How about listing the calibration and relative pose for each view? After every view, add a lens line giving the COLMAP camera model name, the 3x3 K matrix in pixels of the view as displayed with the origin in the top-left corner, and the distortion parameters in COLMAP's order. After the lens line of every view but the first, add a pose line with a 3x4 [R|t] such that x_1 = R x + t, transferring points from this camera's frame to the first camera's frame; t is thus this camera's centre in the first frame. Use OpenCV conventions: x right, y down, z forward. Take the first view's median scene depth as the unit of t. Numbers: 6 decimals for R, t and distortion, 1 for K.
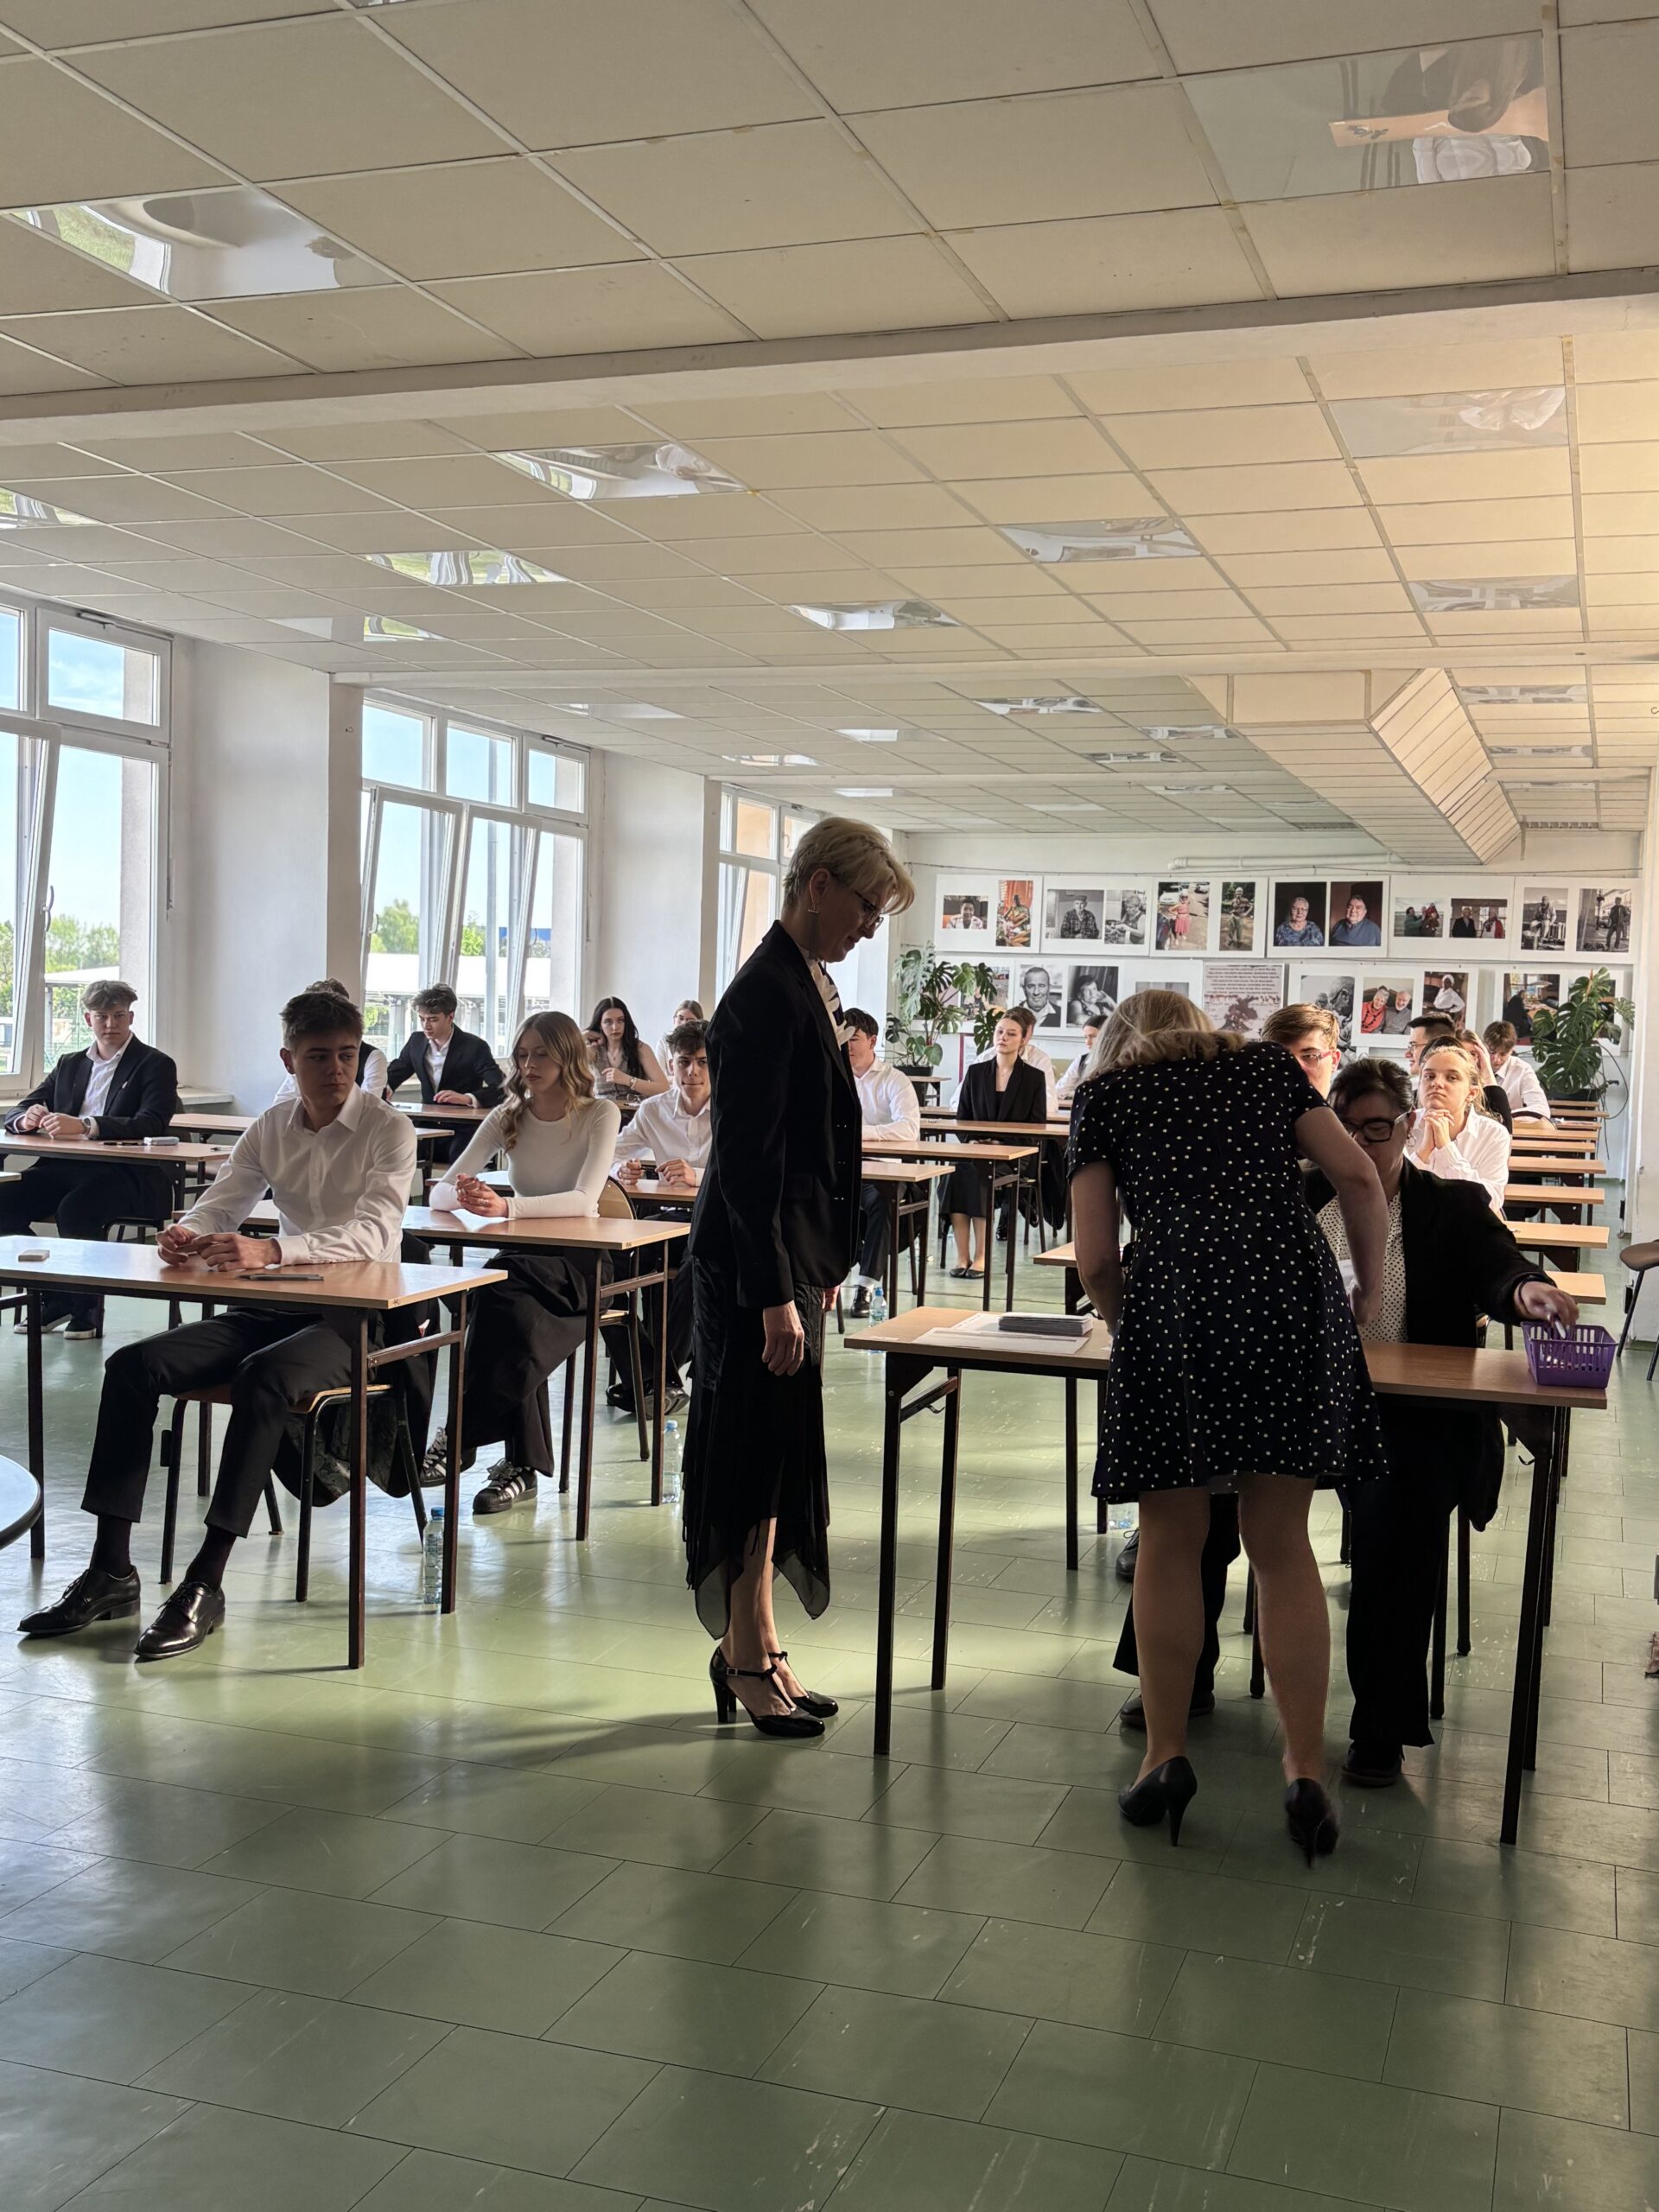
lens RADIAL K [[2196.6, 0, 814.2], [0, 2196.6, 1110.2], [0, 0, 1]] dist [0.020826, 0.000000]
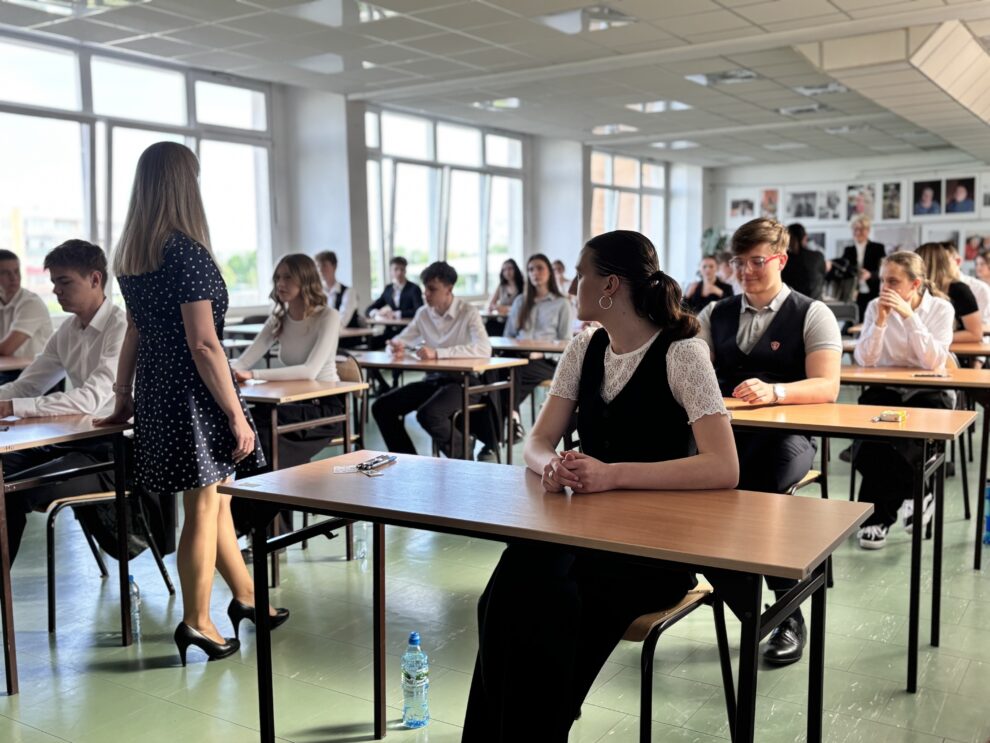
lens RADIAL K [[983.1, 0, 496.2], [0, 983.1, 379.1], [0, 0, 1]] dist [0.020826, 0.000000]
pose [[0.974080, -0.026436, -0.224652, 0.110020], [0.040280, 0.997546, 0.057268, 0.007288], [0.222587, -0.064833, 0.972755, 0.192323]]
